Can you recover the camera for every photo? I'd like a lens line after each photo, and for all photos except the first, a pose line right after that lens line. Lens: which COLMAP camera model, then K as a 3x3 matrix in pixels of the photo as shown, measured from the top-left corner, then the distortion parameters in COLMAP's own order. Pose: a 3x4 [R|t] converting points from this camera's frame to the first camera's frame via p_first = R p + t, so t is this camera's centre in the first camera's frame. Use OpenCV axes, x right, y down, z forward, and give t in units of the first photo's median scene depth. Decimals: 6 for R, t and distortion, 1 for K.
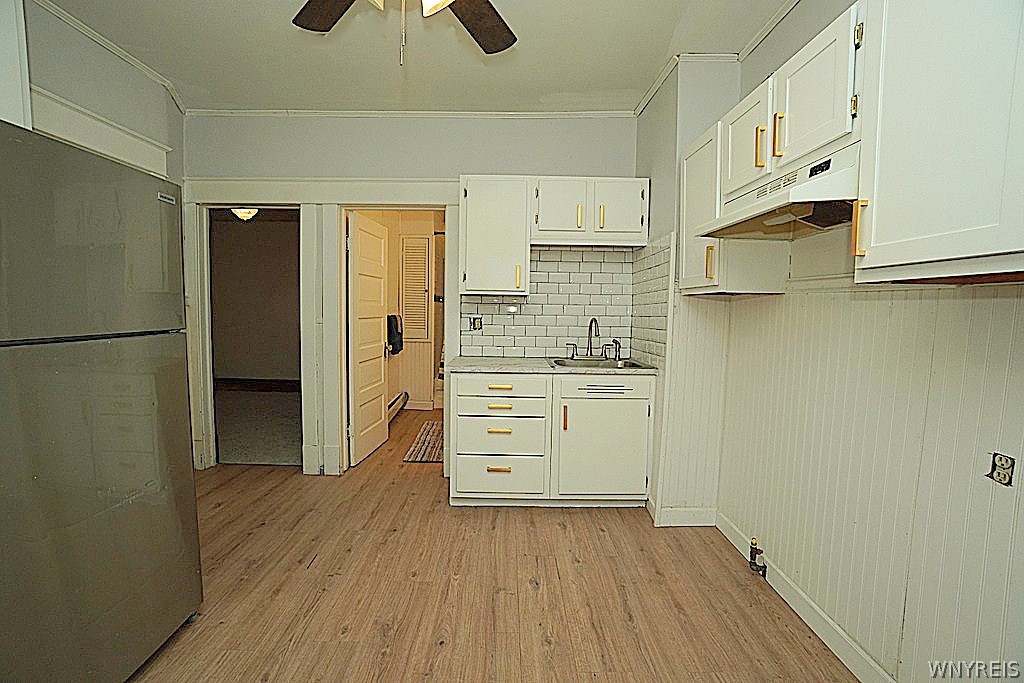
lens RADIAL K [[457.2, 0, 513.4], [0, 457.2, 339.8], [0, 0, 1]] dist [-0.034642, 0.004057]
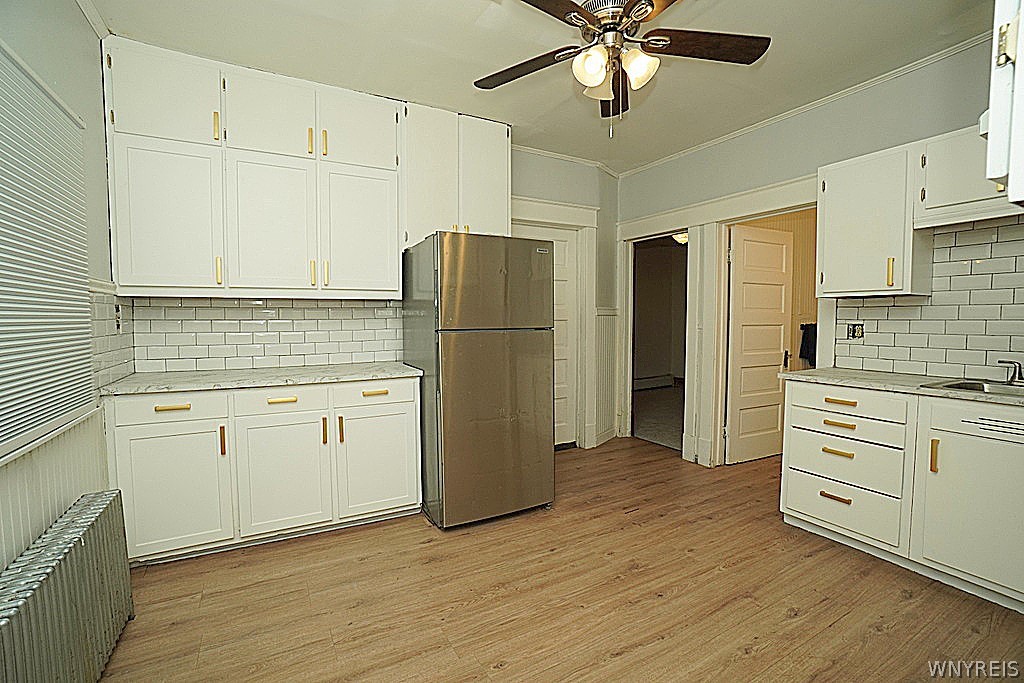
lens RADIAL K [[467.7, 0, 509.3], [0, 467.7, 336.6], [0, 0, 1]] dist [-0.031652, 0.004505]
pose [[0.484186, 0.018804, -0.874763, 0.366490], [-0.049023, 0.998782, -0.005665, 0.012230], [0.873591, 0.045626, 0.484518, 0.020103]]
